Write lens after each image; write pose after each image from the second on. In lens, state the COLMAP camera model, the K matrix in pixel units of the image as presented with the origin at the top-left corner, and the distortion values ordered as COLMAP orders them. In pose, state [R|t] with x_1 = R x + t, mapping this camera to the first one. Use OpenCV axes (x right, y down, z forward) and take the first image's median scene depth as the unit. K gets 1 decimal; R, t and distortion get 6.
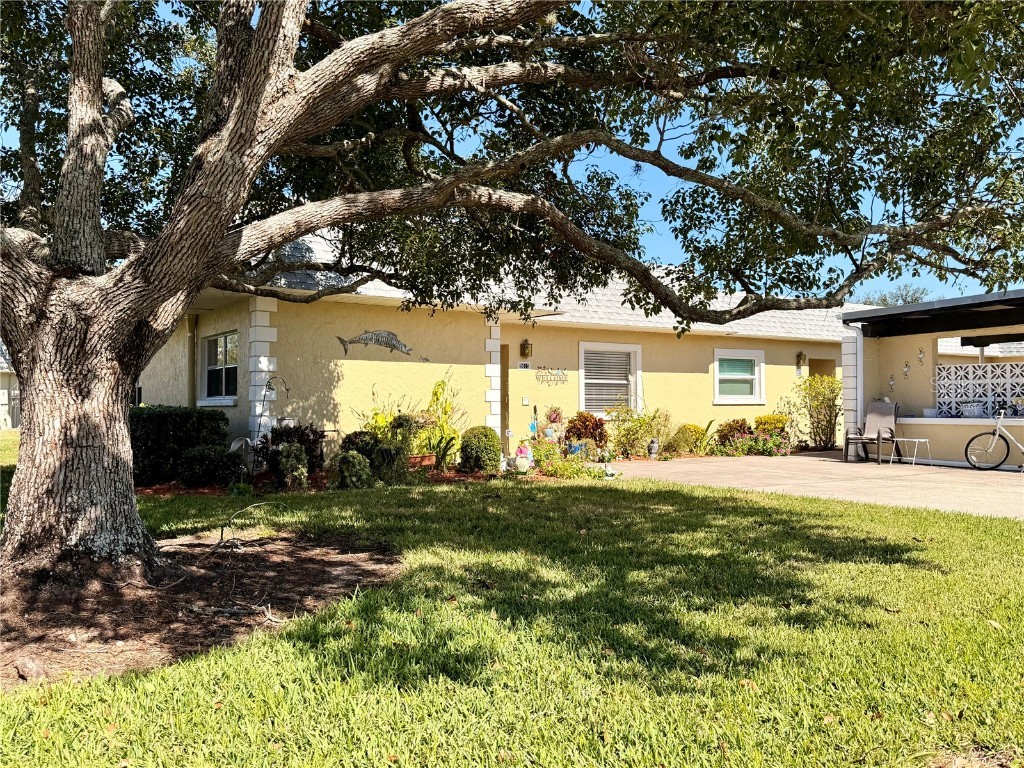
lens RADIAL K [[830.6, 0, 512.0], [0, 830.6, 384.0], [0, 0, 1]] dist [0.188581, -0.468303]
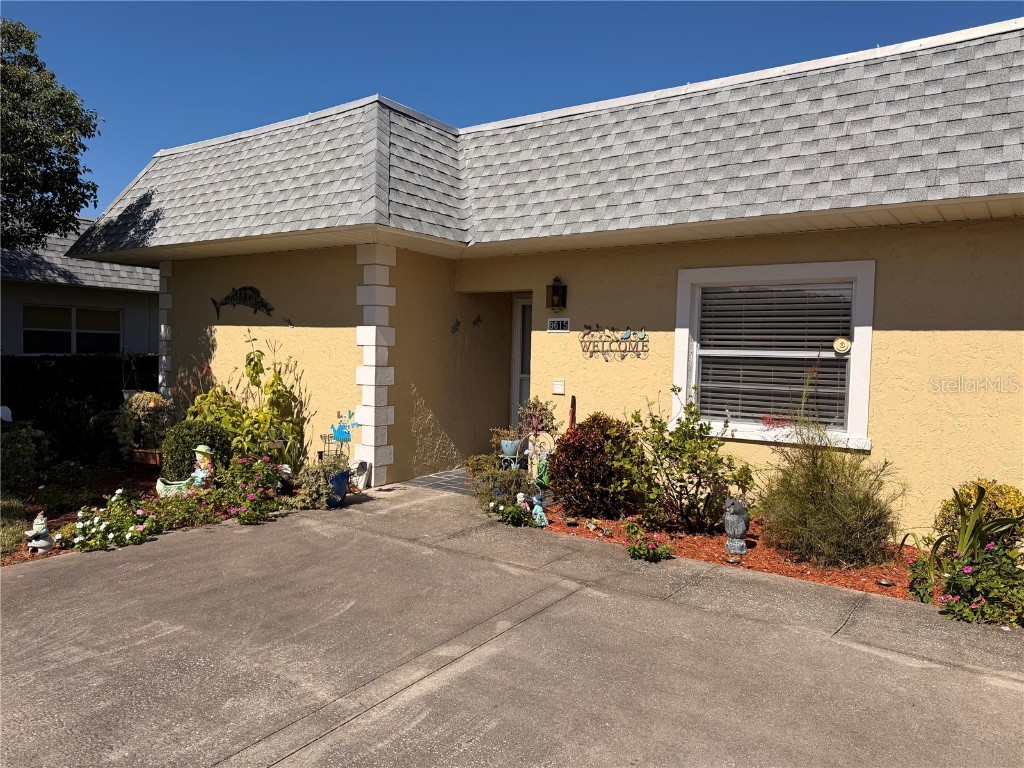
lens RADIAL K [[715.4, 0, 512.0], [0, 715.4, 384.0], [0, 0, 1]] dist [0.090833, -0.119291]
pose [[0.358942, 0.052907, -0.931859, 0.702950], [-0.002045, 0.998434, 0.055899, -0.013716], [0.933358, -0.018159, 0.358488, 1.223155]]
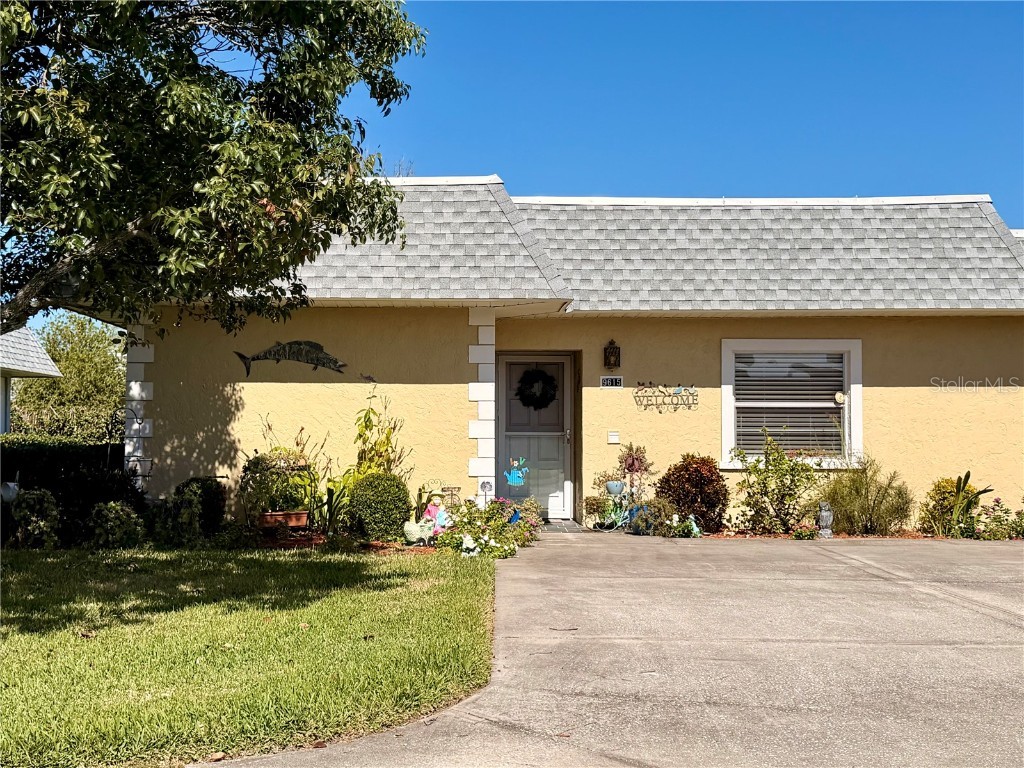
lens RADIAL K [[1378.6, 0, 512.0], [0, 1378.6, 384.0], [0, 0, 1]] dist [0.186100, -0.471707]
pose [[0.827822, -0.021044, -0.560596, 0.835853], [0.011021, 0.999713, -0.021254, 0.001940], [0.560882, 0.011417, 0.827817, 0.126500]]
